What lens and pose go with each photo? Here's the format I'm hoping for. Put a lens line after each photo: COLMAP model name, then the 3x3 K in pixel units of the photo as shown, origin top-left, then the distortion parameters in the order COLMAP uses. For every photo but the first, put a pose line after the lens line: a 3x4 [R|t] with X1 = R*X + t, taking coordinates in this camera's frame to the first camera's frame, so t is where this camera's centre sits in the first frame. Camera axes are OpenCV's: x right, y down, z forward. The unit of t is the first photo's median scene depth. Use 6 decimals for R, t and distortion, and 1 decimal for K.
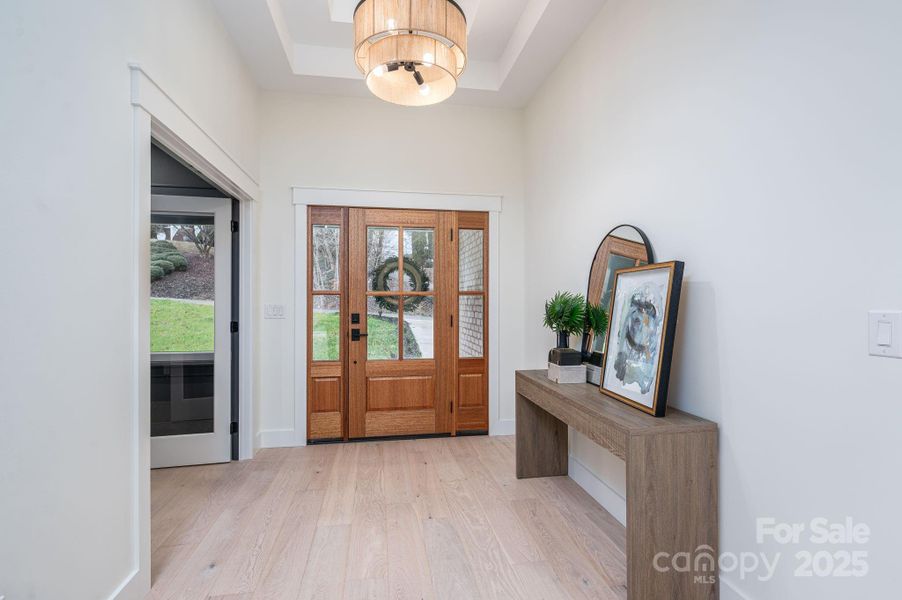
lens RADIAL K [[427.6, 0, 449.4], [0, 427.6, 301.4], [0, 0, 1]] dist [0.001726, -0.000617]
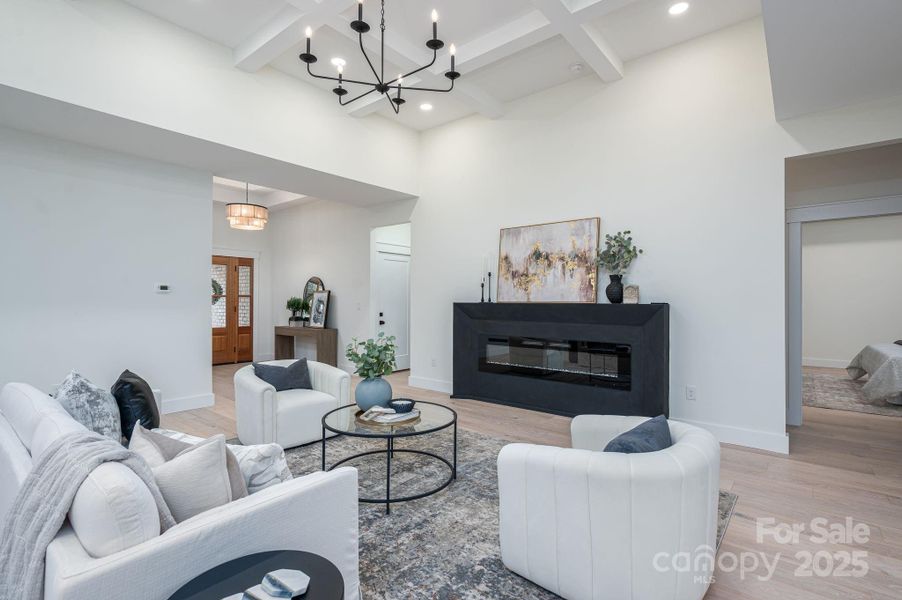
lens RADIAL K [[427.6, 0, 447.2], [0, 427.6, 303.3], [0, 0, 1]] dist [0.001726, -0.000617]
pose [[0.757929, -0.000179, 0.652337, -0.817882], [-0.003913, 0.999981, 0.004821, 0.003293], [-0.652325, -0.006207, 0.757914, -1.816918]]
